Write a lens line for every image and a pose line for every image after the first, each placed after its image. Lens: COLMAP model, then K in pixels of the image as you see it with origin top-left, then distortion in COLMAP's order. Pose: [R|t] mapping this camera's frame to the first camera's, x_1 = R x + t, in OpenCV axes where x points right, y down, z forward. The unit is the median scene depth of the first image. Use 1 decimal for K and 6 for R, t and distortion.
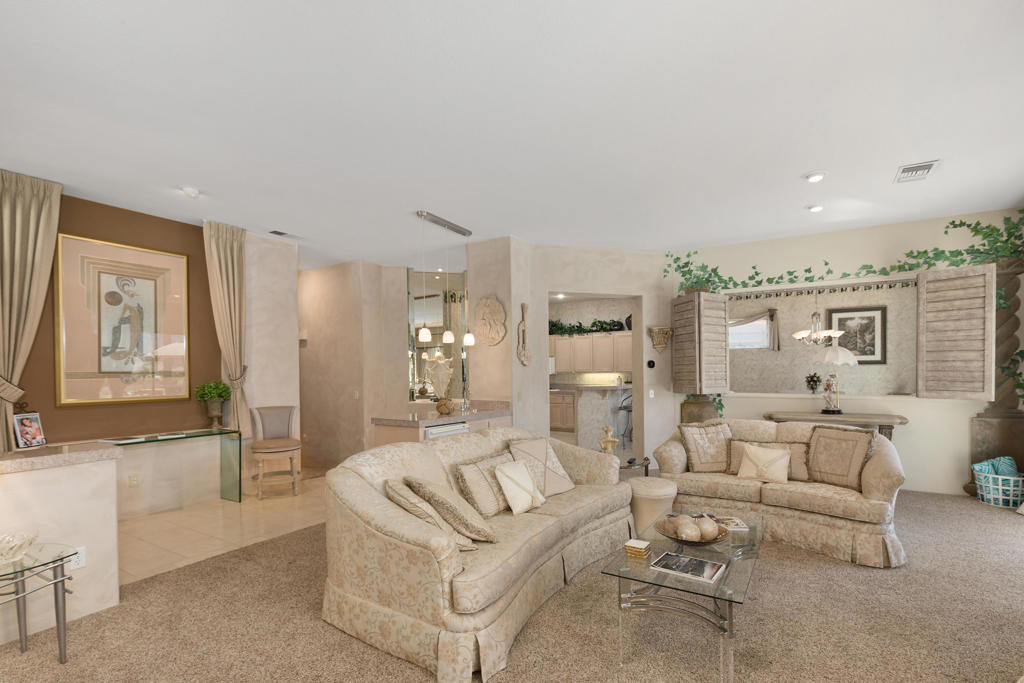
lens RADIAL K [[481.2, 0, 514.5], [0, 481.2, 368.4], [0, 0, 1]] dist [0.004623, 0.000851]
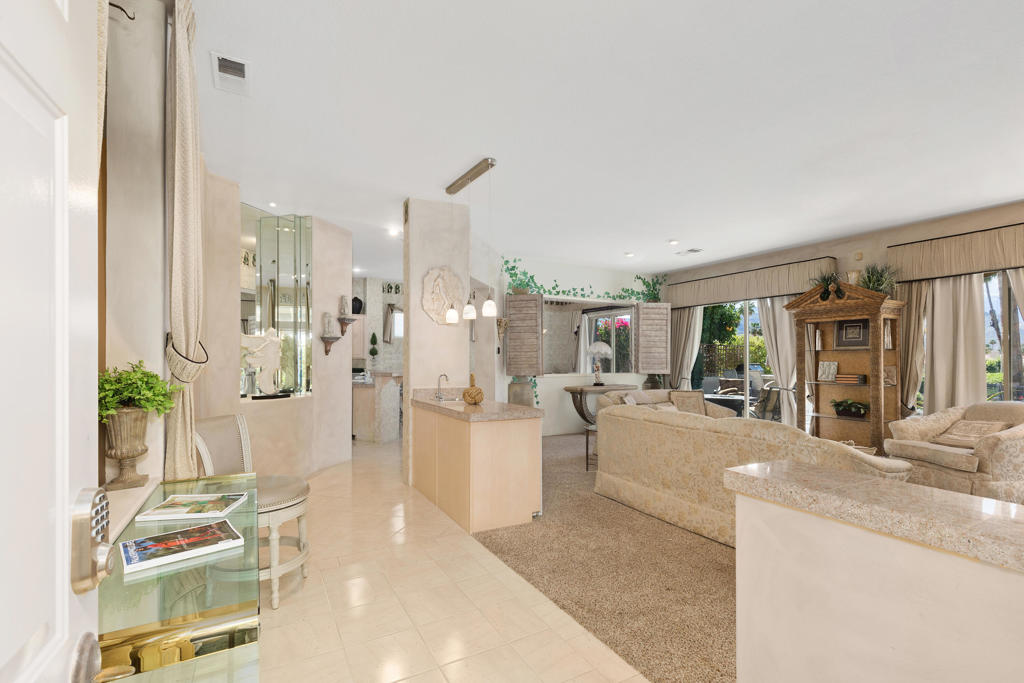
lens RADIAL K [[481.2, 0, 514.5], [0, 481.2, 368.4], [0, 0, 1]] dist [0.004623, 0.000851]
pose [[0.485973, -0.004989, 0.873960, -0.730648], [-0.008997, 0.999902, 0.010711, 0.022131], [-0.873928, -0.013068, 0.485880, 0.438653]]
